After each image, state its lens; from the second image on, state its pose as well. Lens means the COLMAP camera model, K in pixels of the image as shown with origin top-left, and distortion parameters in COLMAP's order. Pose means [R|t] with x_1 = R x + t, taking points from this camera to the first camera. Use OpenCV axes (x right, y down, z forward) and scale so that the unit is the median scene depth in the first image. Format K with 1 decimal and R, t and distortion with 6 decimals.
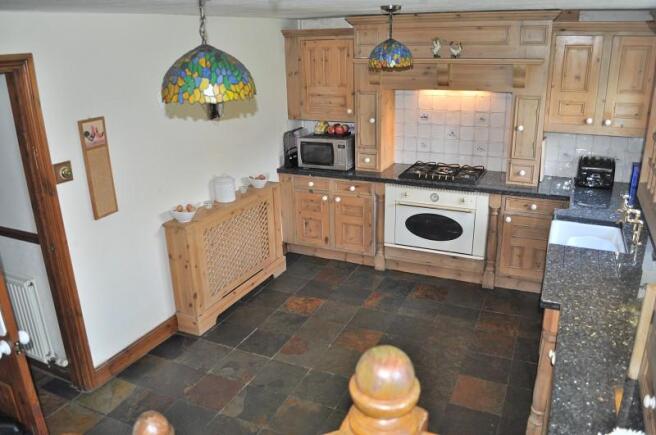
lens RADIAL K [[509.8, 0, 328.0], [0, 509.8, 217.5], [0, 0, 1]] dist [-0.085992, 0.007187]
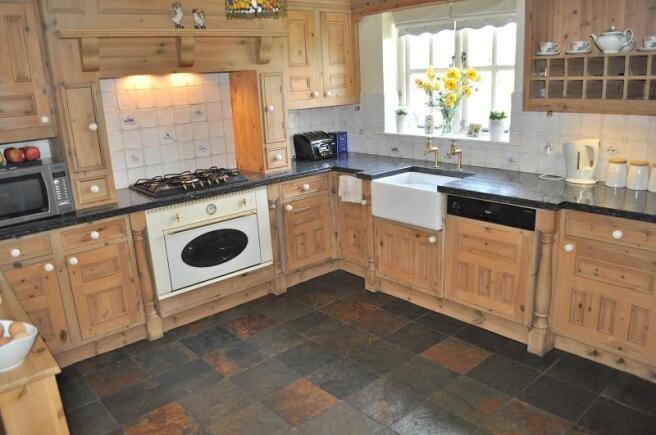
lens RADIAL K [[509.8, 0, 328.0], [0, 509.8, 217.5], [0, 0, 1]] dist [-0.085992, 0.007187]
pose [[0.409816, -0.239854, 0.880069, -0.385124], [0.335189, 0.936907, 0.099260, -0.042899], [-0.848351, 0.254312, 0.464356, 0.471676]]
